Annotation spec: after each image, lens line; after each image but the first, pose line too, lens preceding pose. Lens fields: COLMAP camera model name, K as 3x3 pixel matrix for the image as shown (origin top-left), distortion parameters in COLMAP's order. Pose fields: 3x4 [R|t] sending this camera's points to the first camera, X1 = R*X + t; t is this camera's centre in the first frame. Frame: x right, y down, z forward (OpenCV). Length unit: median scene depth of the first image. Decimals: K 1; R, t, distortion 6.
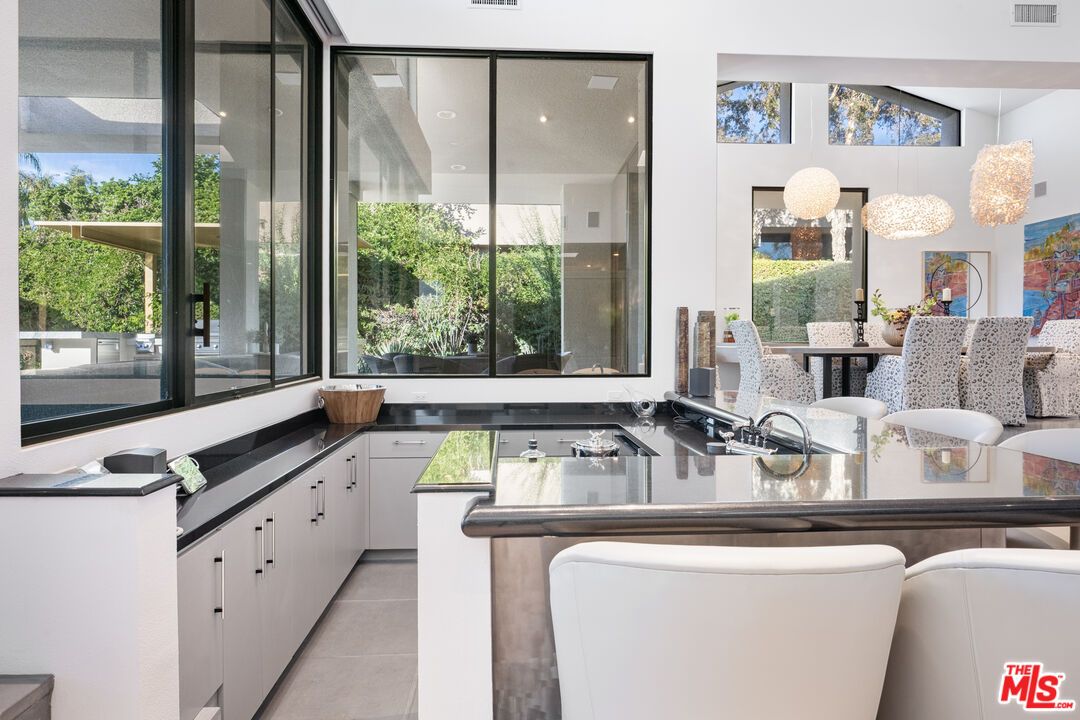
lens RADIAL K [[615.9, 0, 537.4], [0, 615.9, 340.2], [0, 0, 1]] dist [-0.006427, -0.000270]
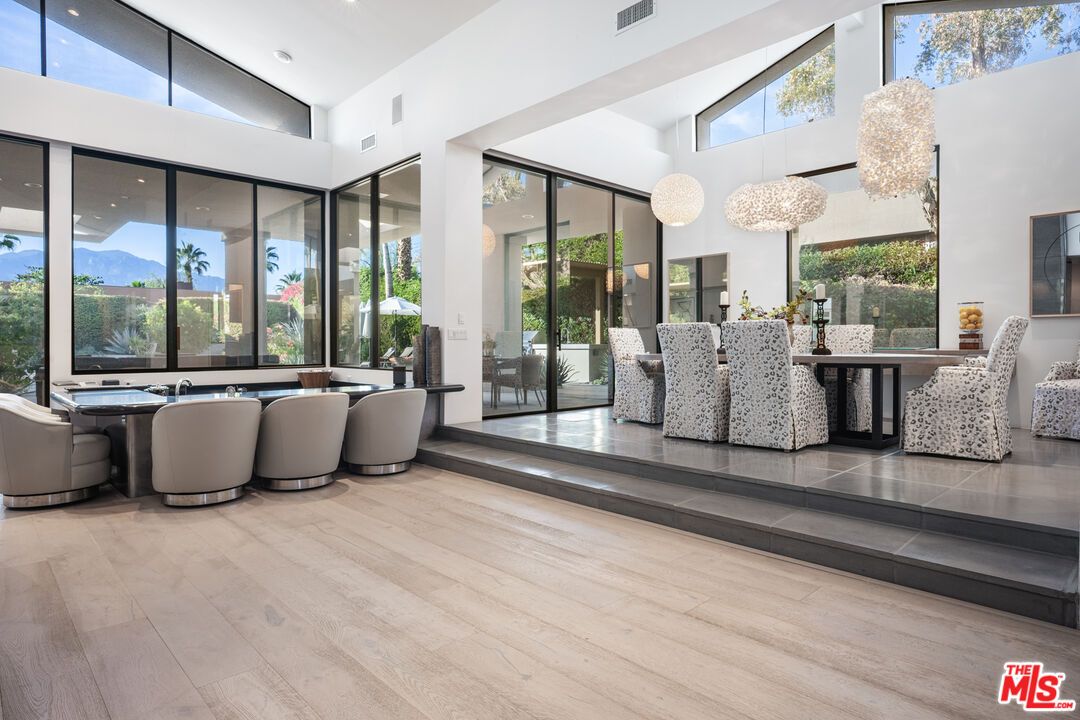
lens RADIAL K [[636.7, 0, 565.2], [0, 636.7, 350.9], [0, 0, 1]] dist [-0.008404, -0.001100]
pose [[0.634962, 0.004867, -0.772528, 0.958290], [0.004067, 0.999945, 0.009642, -0.004369], [0.772532, -0.009265, 0.634908, 0.166673]]
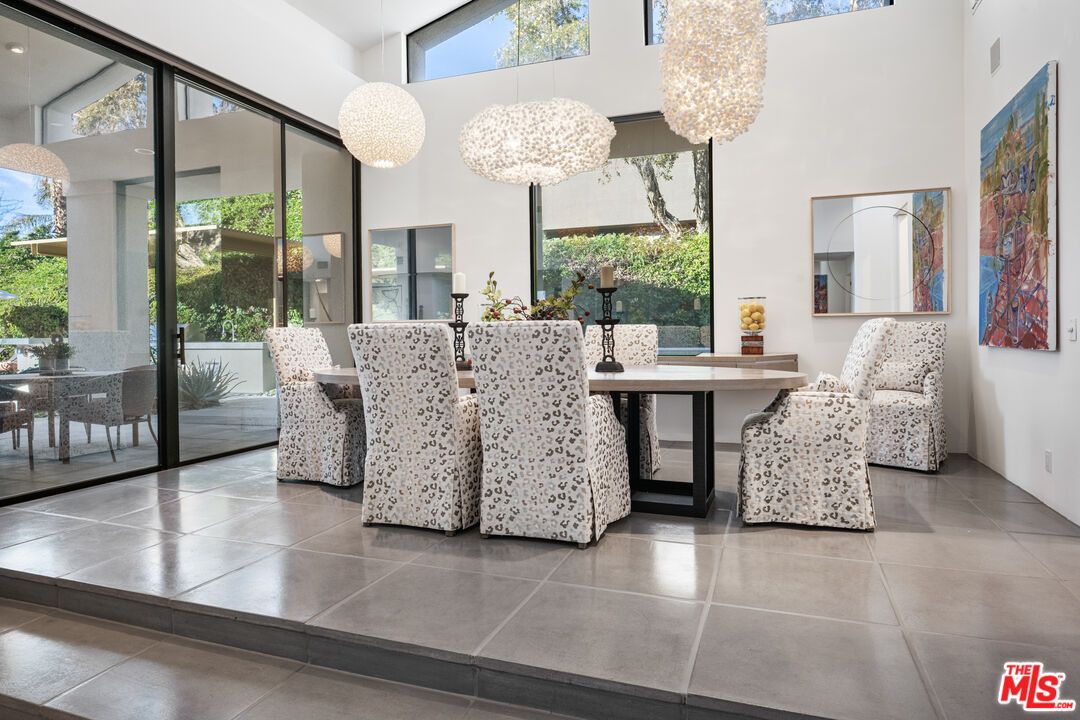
lens RADIAL K [[619.5, 0, 574.1], [0, 619.5, 339.1], [0, 0, 1]] dist [-0.006232, -0.001287]
pose [[0.918429, -0.005135, -0.395552, 0.741462], [0.010922, 0.999864, 0.012379, -0.022777], [0.395434, -0.015689, 0.918360, 0.415272]]
